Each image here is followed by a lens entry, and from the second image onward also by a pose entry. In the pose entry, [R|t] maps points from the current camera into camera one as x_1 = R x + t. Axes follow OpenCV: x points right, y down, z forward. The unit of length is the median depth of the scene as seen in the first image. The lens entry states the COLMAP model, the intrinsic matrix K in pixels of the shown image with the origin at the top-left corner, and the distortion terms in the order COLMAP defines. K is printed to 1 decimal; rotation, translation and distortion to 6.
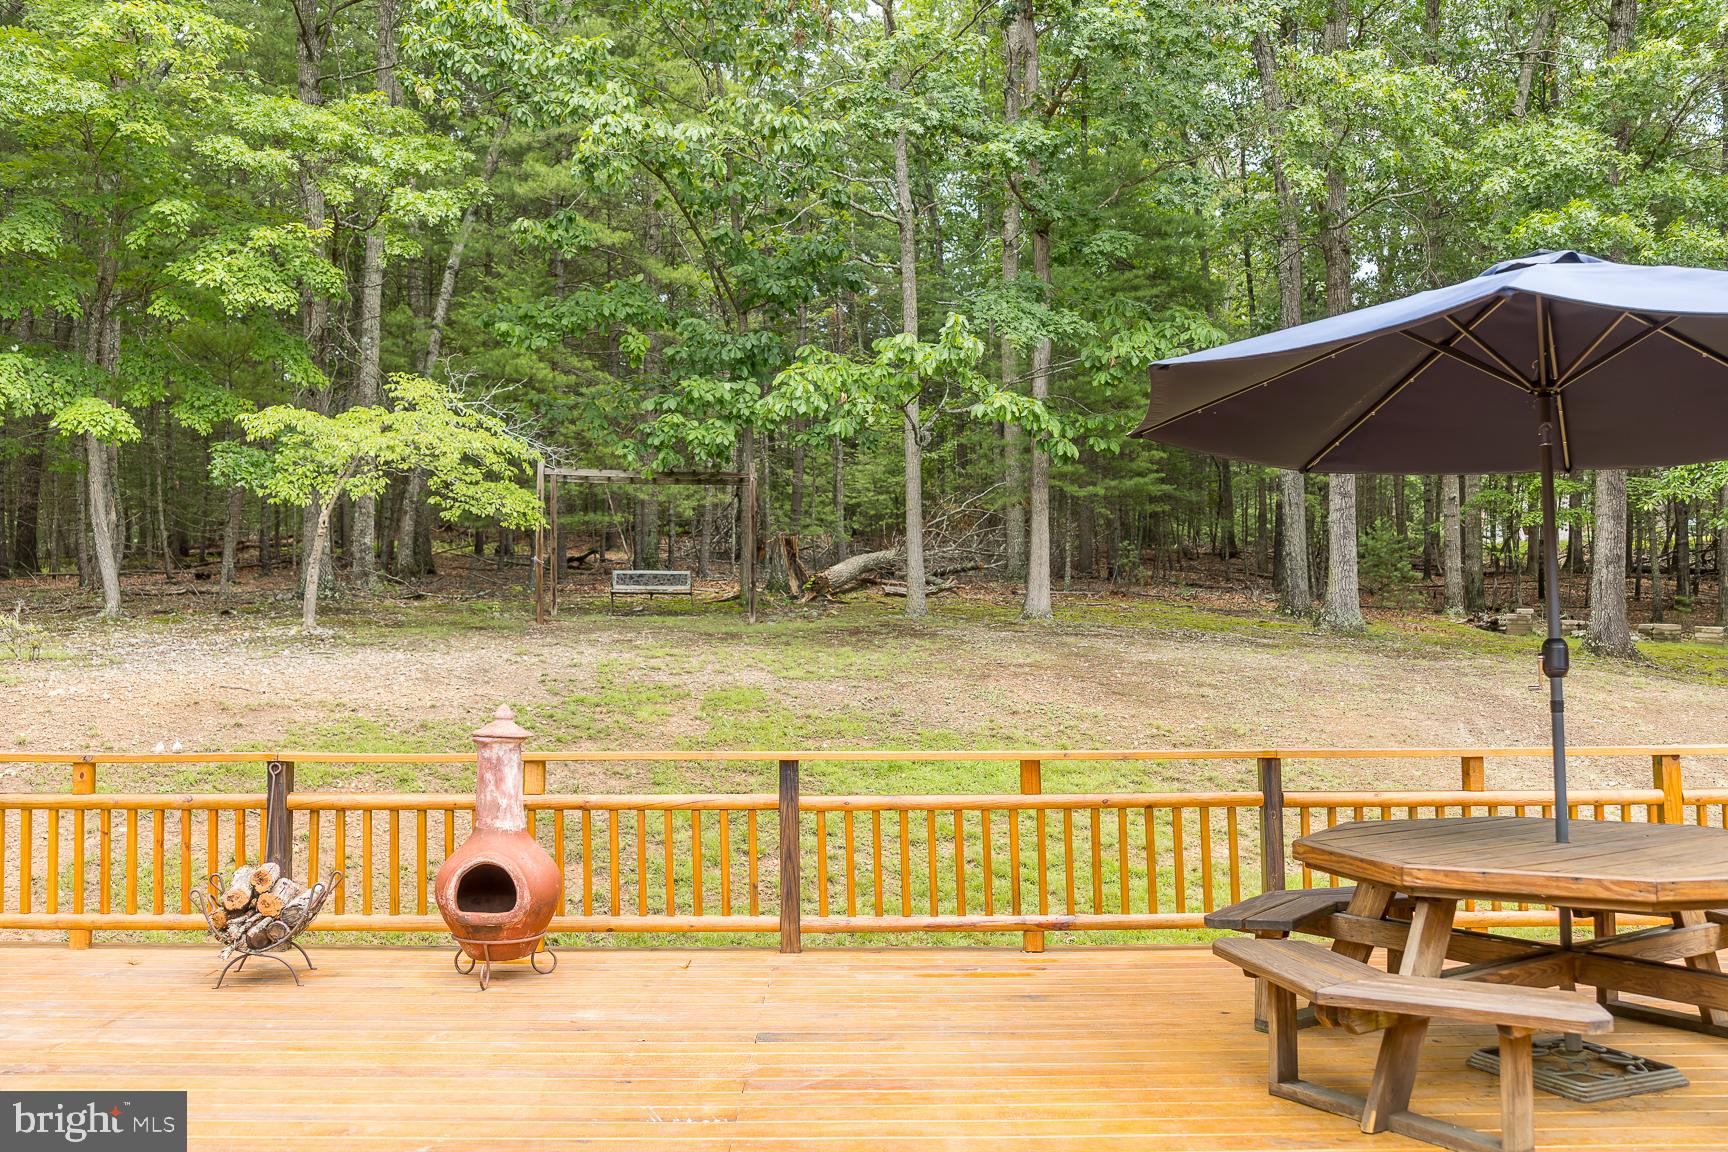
lens RADIAL K [[1425.8, 0, 864.0], [0, 1425.8, 576.0], [0, 0, 1]] dist [-0.060567, 0.067831]
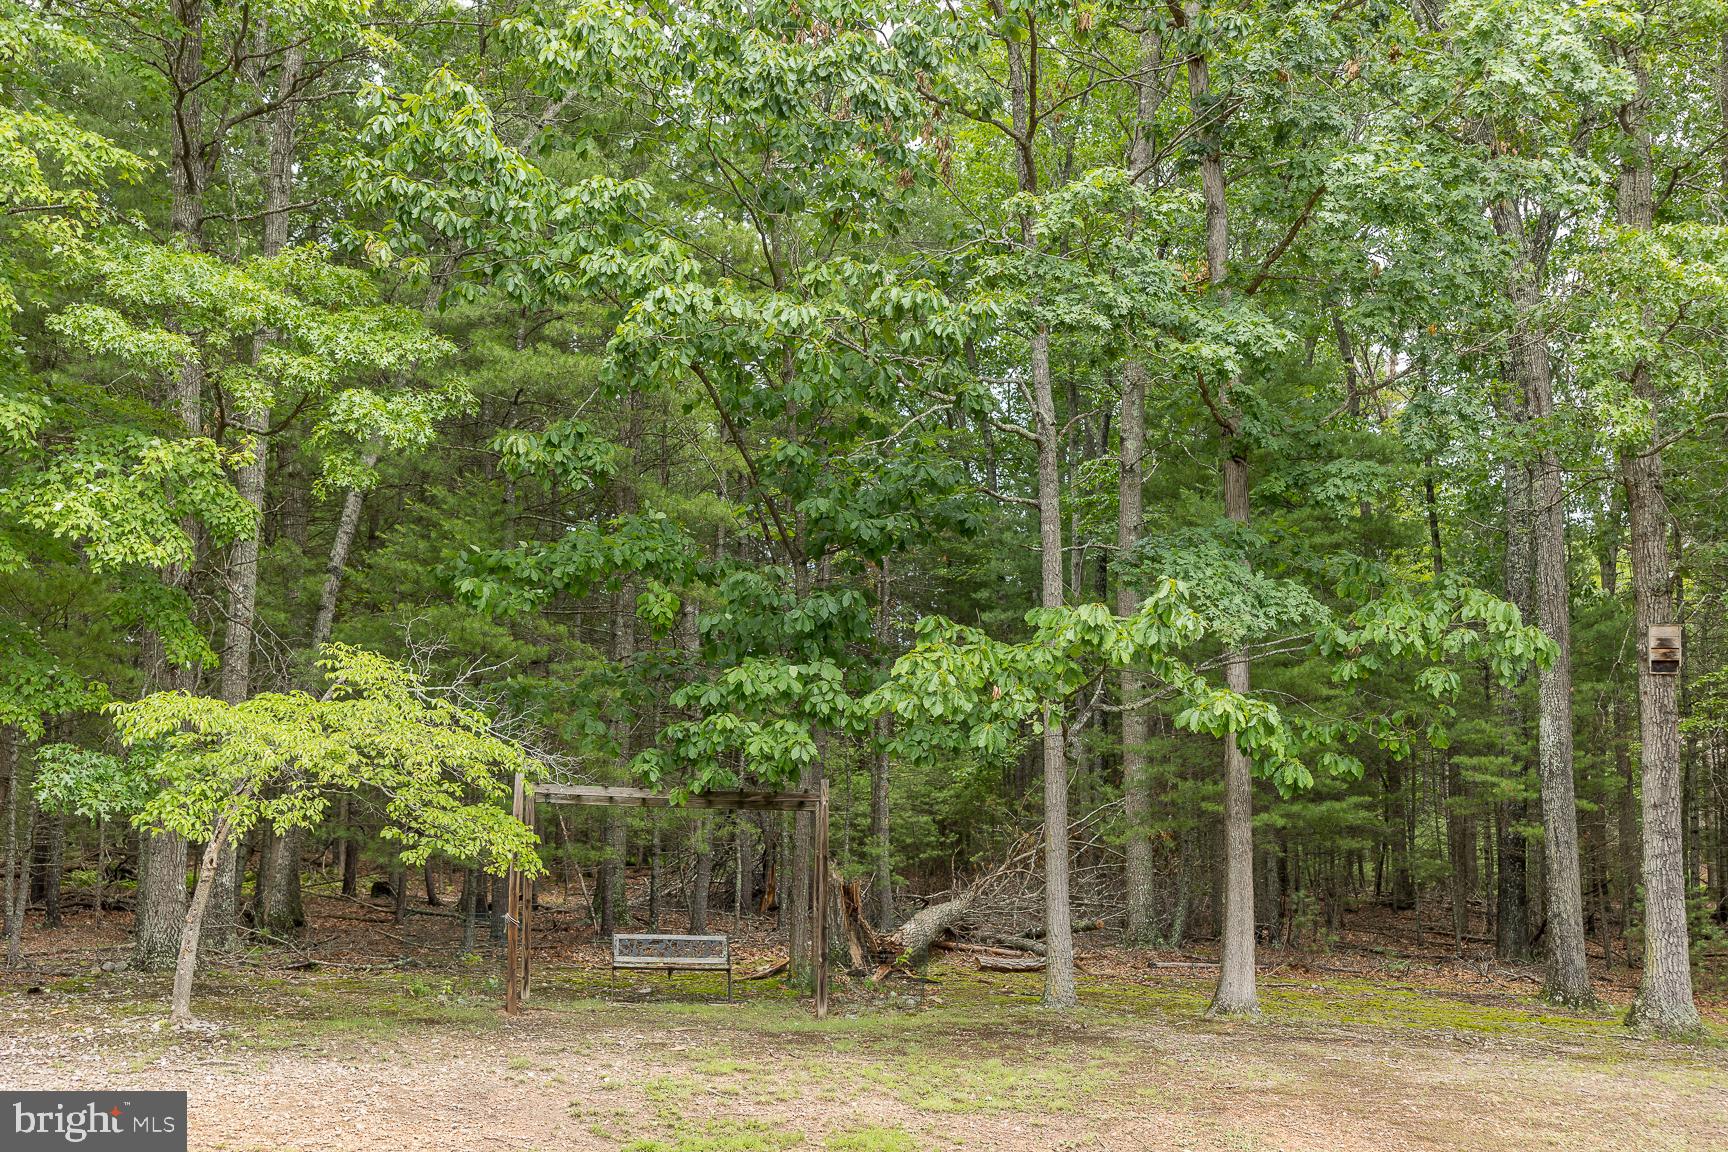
lens RADIAL K [[1996.0, 0, 864.0], [0, 1996.0, 655.4], [0, 0, 1]] dist [-0.030608, -0.010038]
pose [[0.999360, 0.016140, 0.031934, -0.100524], [-0.011924, 0.991695, -0.128062, -0.017312], [-0.033736, 0.127599, 0.991252, 0.036336]]
